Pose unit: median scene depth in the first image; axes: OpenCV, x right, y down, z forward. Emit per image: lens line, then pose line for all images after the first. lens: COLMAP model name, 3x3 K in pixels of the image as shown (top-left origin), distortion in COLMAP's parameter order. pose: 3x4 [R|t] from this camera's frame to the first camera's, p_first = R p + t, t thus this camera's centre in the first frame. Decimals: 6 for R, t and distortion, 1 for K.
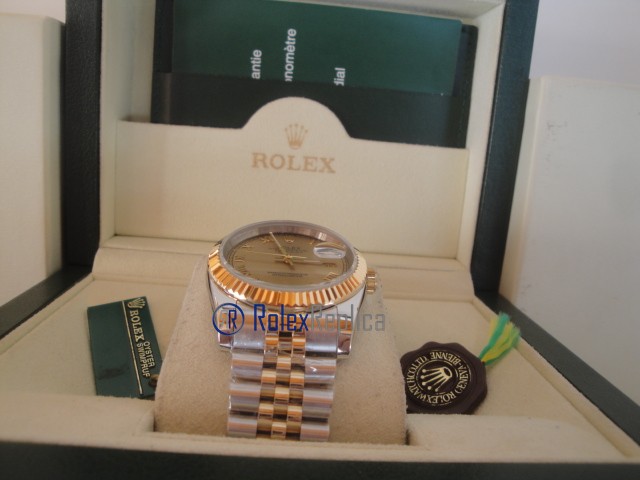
lens RADIAL K [[525.7, 0, 322.0], [0, 525.7, 234.7], [0, 0, 1]] dist [-0.179044, 0.139353]
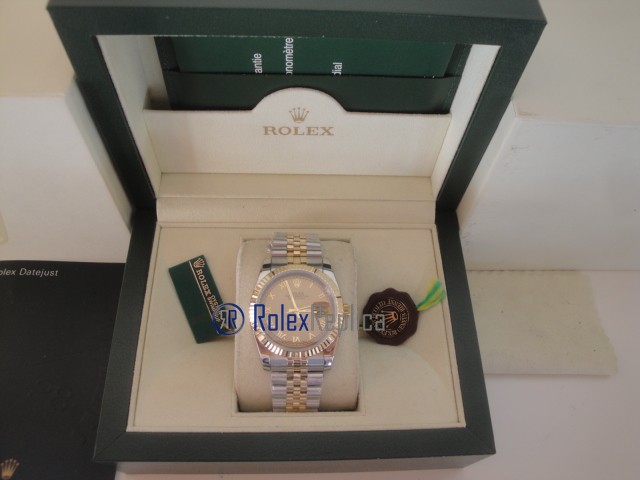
lens RADIAL K [[525.7, 0, 322.0], [0, 525.7, 234.7], [0, 0, 1]] dist [-0.179044, 0.139353]
pose [[0.999042, 0.015525, -0.040918, 0.053189], [0.019794, 0.673586, 0.738844, -0.882645], [0.039033, -0.738946, 0.672633, 0.034632]]
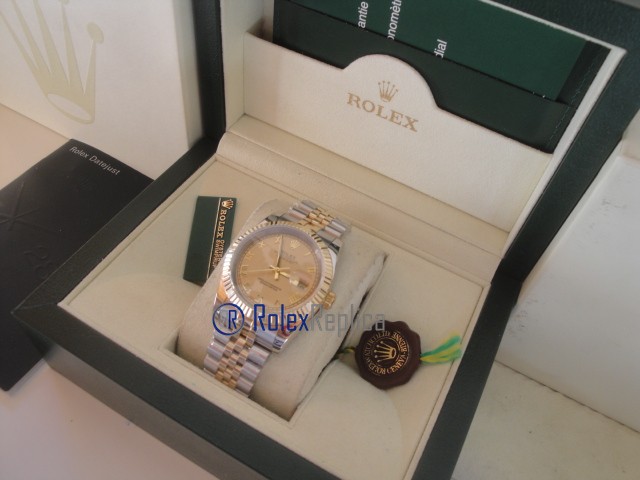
lens RADIAL K [[525.7, 0, 322.0], [0, 525.7, 234.7], [0, 0, 1]] dist [-0.179044, 0.139353]
pose [[0.849472, 0.411766, -0.329918, 0.308796], [-0.135697, 0.774739, 0.617548, -0.606512], [0.509886, -0.479821, 0.713995, 0.054141]]
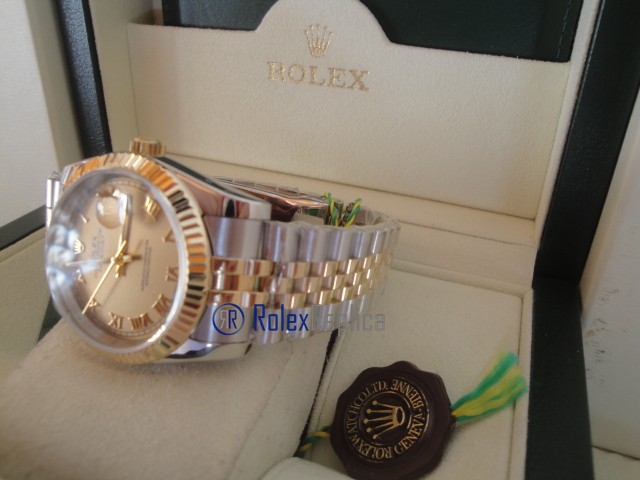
lens RADIAL K [[525.7, 0, 322.0], [0, 525.7, 234.7], [0, 0, 1]] dist [-0.179044, 0.139353]
pose [[0.911439, 0.149391, -0.383356, 0.289762], [-0.036786, 0.957609, 0.285713, -0.135567], [0.409788, -0.246307, 0.878298, 0.290745]]
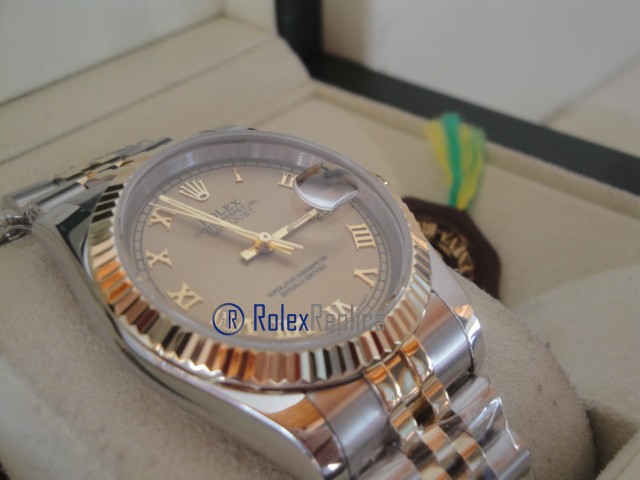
lens RADIAL K [[988.6, 0, 320.0], [0, 988.6, 240.0], [0, 0, 1]] dist [0.011360, 0.016098]
pose [[0.701415, -0.483721, 0.523480, -0.315003], [0.221275, 0.845941, 0.485202, -0.236770], [-0.677536, -0.224495, 0.700391, 0.235047]]
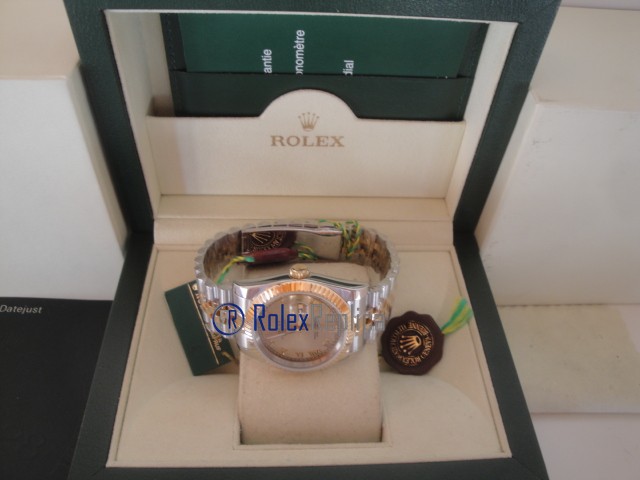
lens RADIAL K [[525.7, 0, 322.0], [0, 525.7, 234.7], [0, 0, 1]] dist [-0.179044, 0.139353]
pose [[0.999517, -0.007642, -0.030111, 0.010020], [0.023752, 0.812723, 0.582166, -0.653537], [0.020023, -0.582600, 0.812512, -0.036767]]
